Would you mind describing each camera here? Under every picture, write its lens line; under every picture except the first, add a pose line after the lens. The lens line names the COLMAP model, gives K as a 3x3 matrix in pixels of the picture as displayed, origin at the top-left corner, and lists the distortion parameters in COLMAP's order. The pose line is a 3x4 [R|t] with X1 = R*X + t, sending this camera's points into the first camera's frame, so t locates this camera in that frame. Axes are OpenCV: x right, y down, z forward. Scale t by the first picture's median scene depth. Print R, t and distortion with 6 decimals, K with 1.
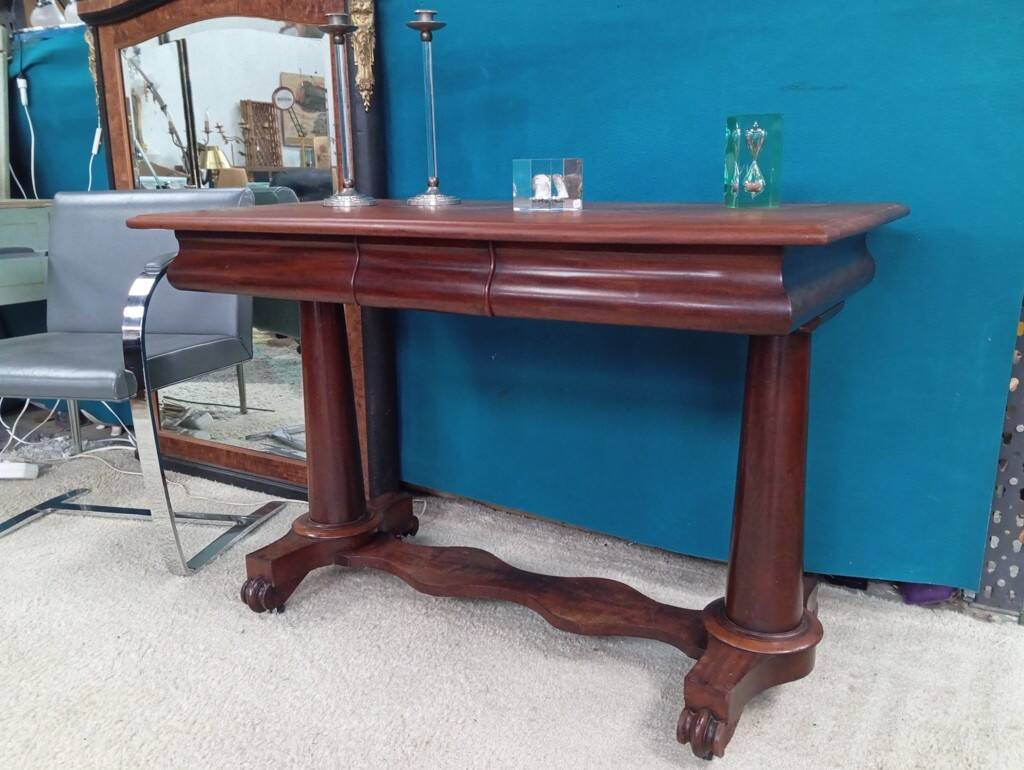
lens RADIAL K [[966.1, 0, 512.0], [0, 966.1, 385.0], [0, 0, 1]] dist [0.017091, -0.013821]
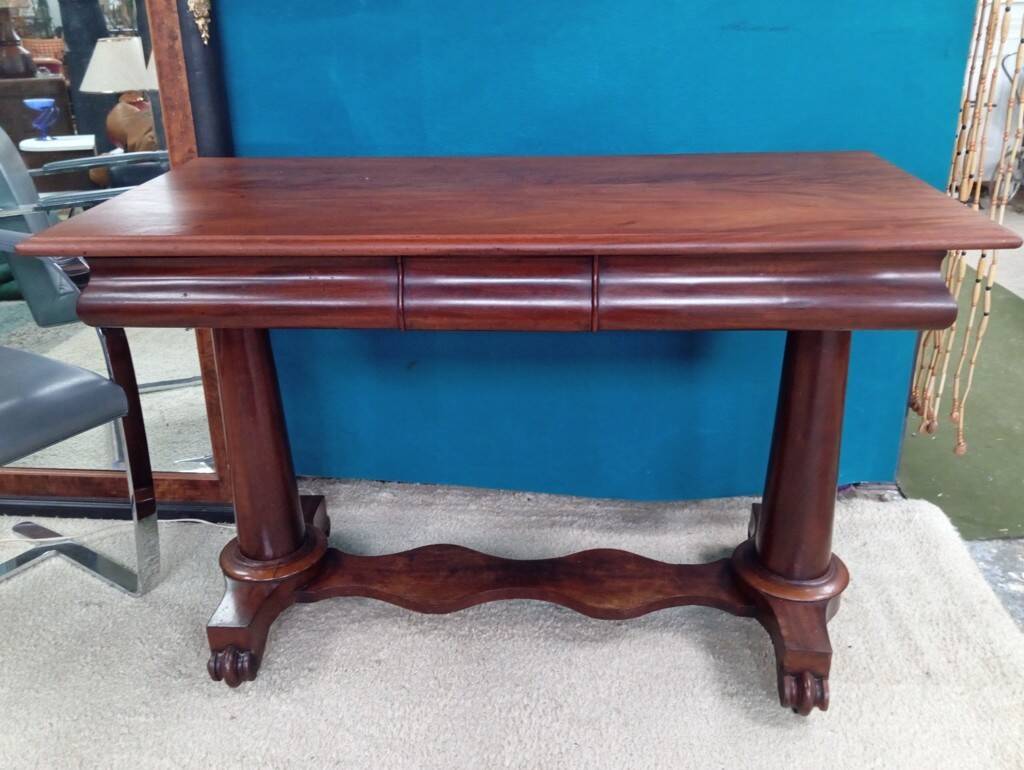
lens RADIAL K [[970.5, 0, 495.8], [0, 970.5, 365.6], [0, 0, 1]] dist [0.013508, -0.002587]
pose [[0.895216, -0.169199, 0.412262, -0.389479], [0.110693, 0.980551, 0.162068, -0.159848], [-0.431666, -0.099451, 0.896535, 0.192434]]
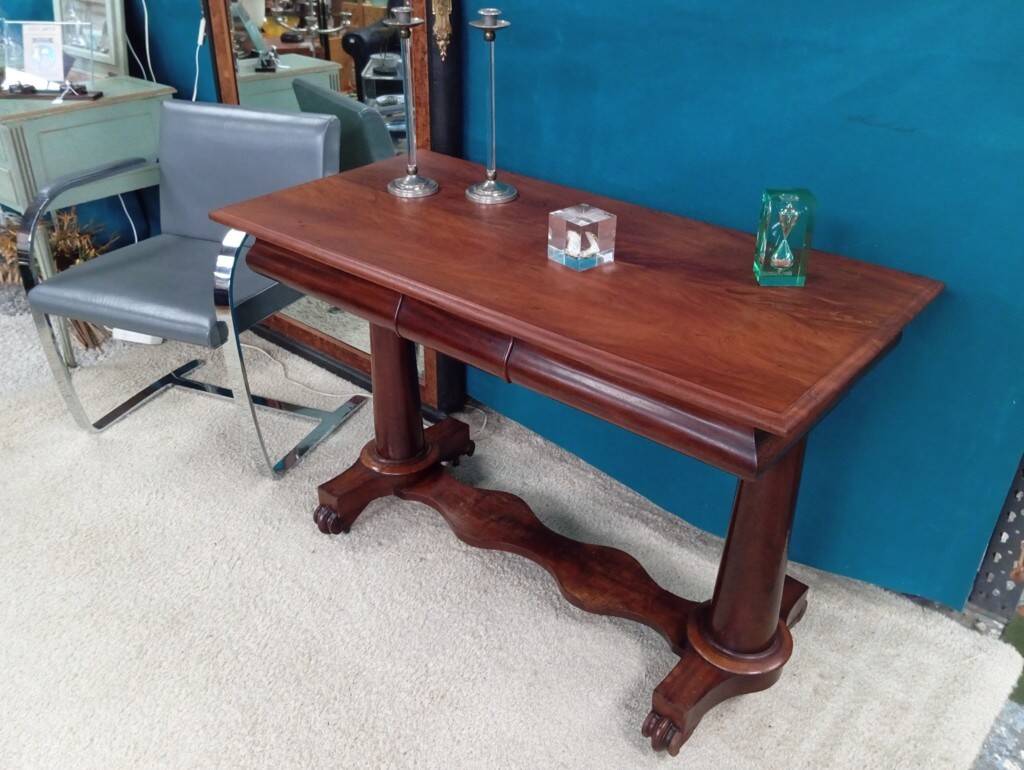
lens RADIAL K [[949.8, 0, 492.1], [0, 949.8, 381.8], [0, 0, 1]] dist [0.035192, -0.050216]
pose [[0.984724, 0.098620, -0.143502, 0.094055], [-0.054584, 0.957438, 0.283430, -0.309728], [0.165346, -0.271267, 0.948196, -0.027534]]
